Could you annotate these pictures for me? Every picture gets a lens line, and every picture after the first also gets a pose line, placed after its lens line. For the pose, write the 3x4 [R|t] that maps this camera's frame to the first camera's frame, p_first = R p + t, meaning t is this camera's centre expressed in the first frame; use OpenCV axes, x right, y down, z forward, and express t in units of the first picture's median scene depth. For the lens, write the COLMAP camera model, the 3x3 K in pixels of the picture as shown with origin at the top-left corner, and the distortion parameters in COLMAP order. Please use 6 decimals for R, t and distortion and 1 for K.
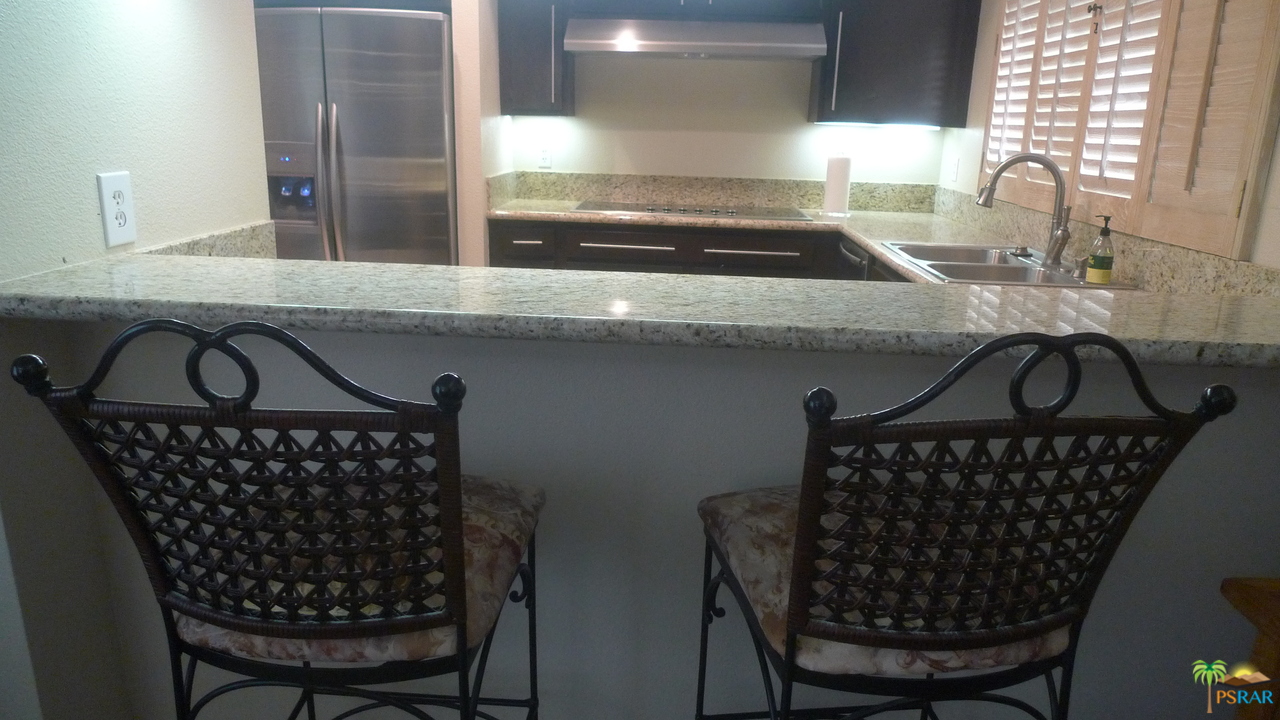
lens RADIAL K [[838.5, 0, 640.5], [0, 838.5, 361.7], [0, 0, 1]] dist [-0.035668, -0.006039]
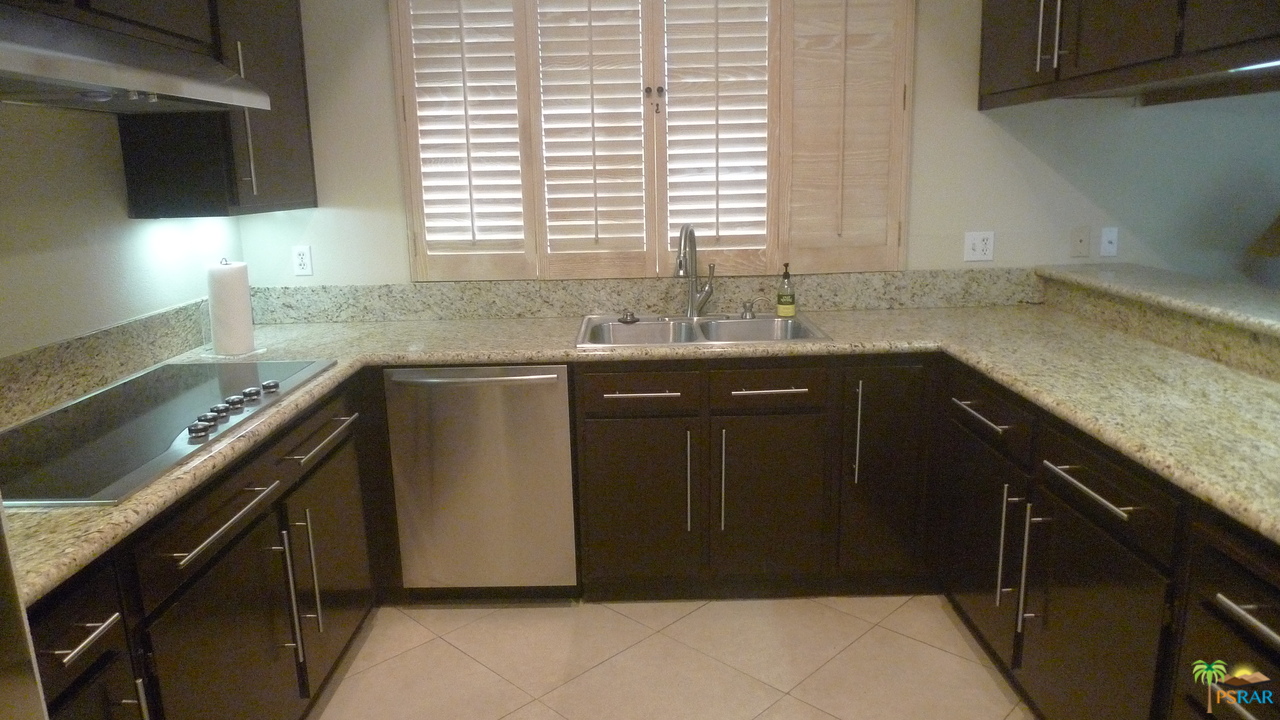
lens RADIAL K [[838.5, 0, 638.4], [0, 838.5, 354.3], [0, 0, 1]] dist [-0.035668, -0.006039]
pose [[-0.047142, -0.238030, 0.970113, -0.381101], [0.291290, 0.925705, 0.241289, -0.233323], [-0.955473, 0.293959, 0.025696, 0.676822]]
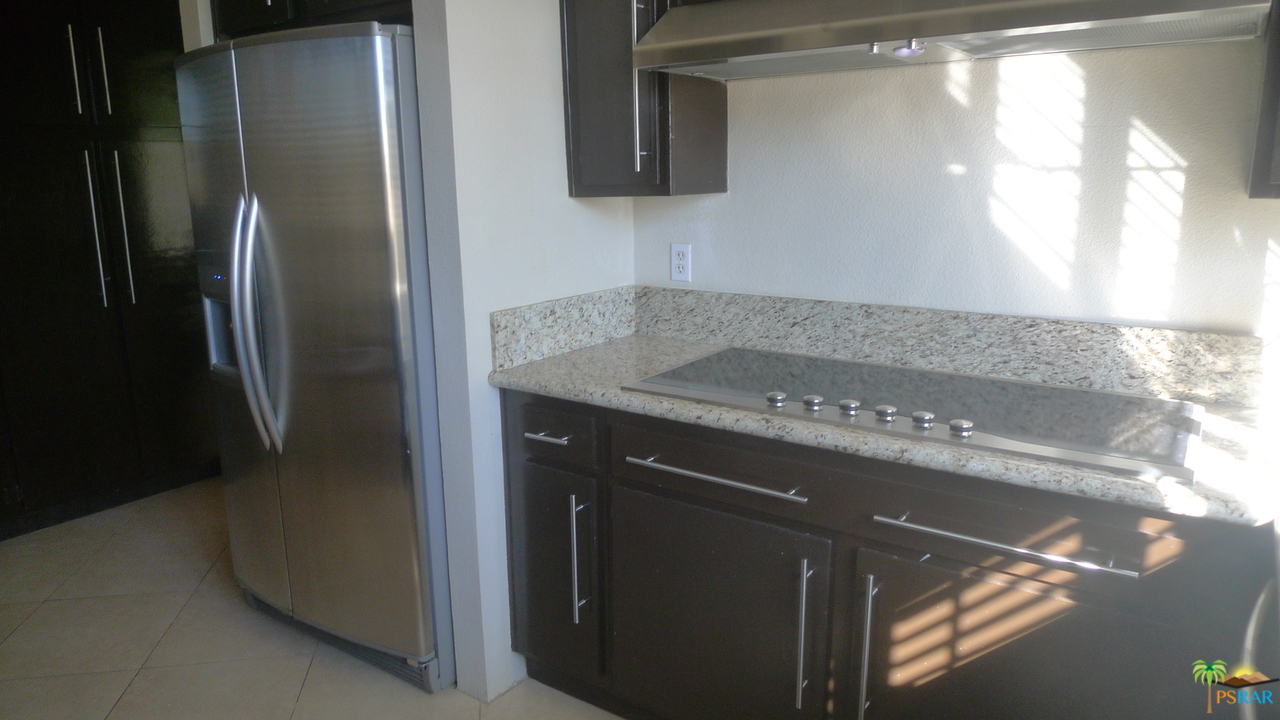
lens RADIAL K [[838.5, 0, 637.6], [0, 838.5, 361.5], [0, 0, 1]] dist [-0.035668, -0.006039]
pose [[0.833912, 0.077903, -0.546372, 0.175703], [-0.112361, 0.993218, -0.029879, -0.162660], [0.540339, 0.086307, 0.837010, 0.531142]]
